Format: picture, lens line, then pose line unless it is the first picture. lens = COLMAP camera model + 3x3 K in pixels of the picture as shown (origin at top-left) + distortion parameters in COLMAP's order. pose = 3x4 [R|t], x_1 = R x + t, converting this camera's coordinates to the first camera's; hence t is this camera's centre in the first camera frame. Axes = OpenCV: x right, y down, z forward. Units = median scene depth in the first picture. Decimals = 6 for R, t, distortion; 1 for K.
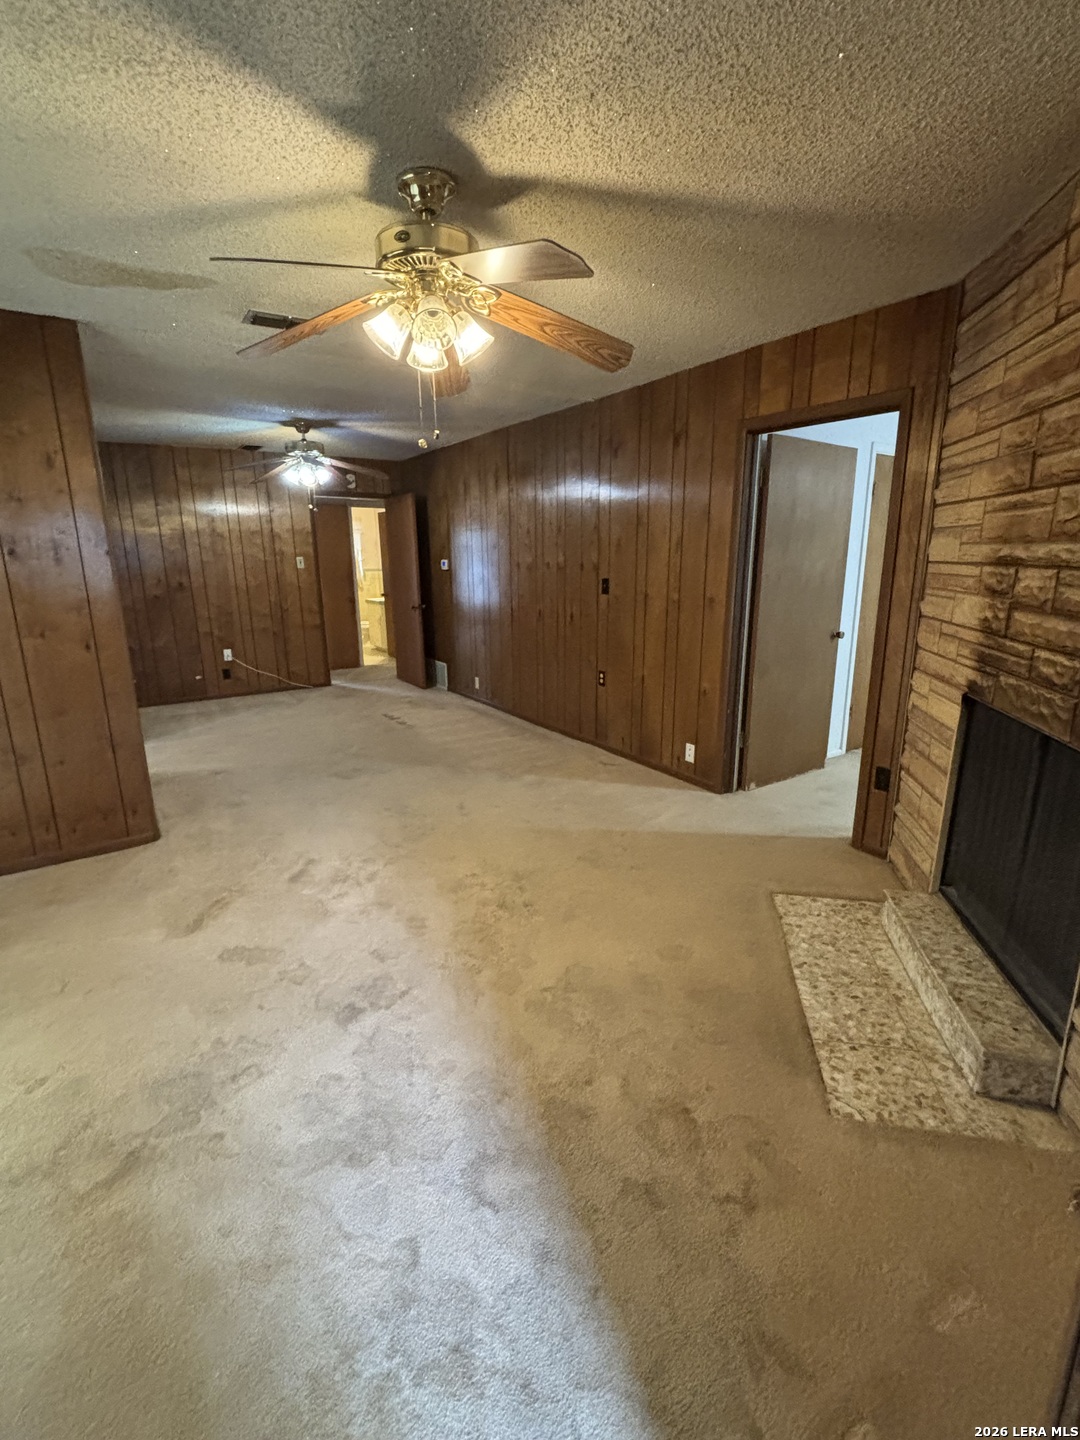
lens RADIAL K [[659.8, 0, 538.5], [0, 659.8, 719.0], [0, 0, 1]] dist [-0.001356, -0.000247]
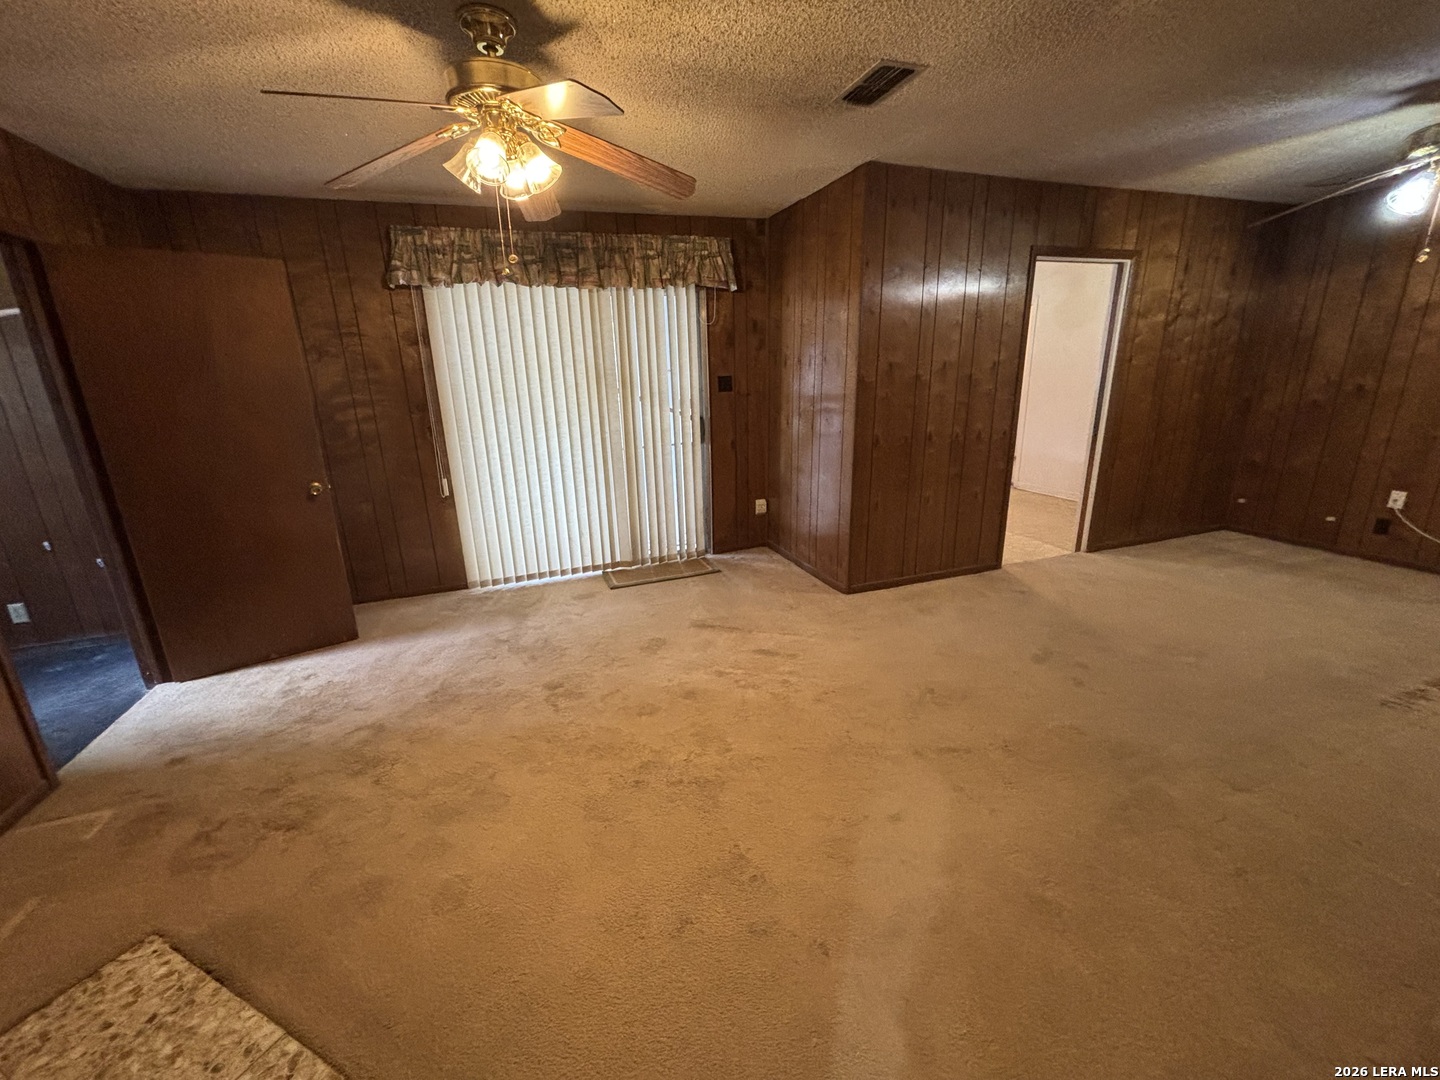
lens RADIAL K [[578.3, 0, 720.8], [0, 578.3, 545.7], [0, 0, 1]] dist [0.001366, -0.000153]
pose [[-0.230524, 0.298927, -0.926014, 0.679559], [-0.209473, 0.914088, 0.347224, -0.339784], [0.950252, 0.274018, -0.148102, 1.365947]]
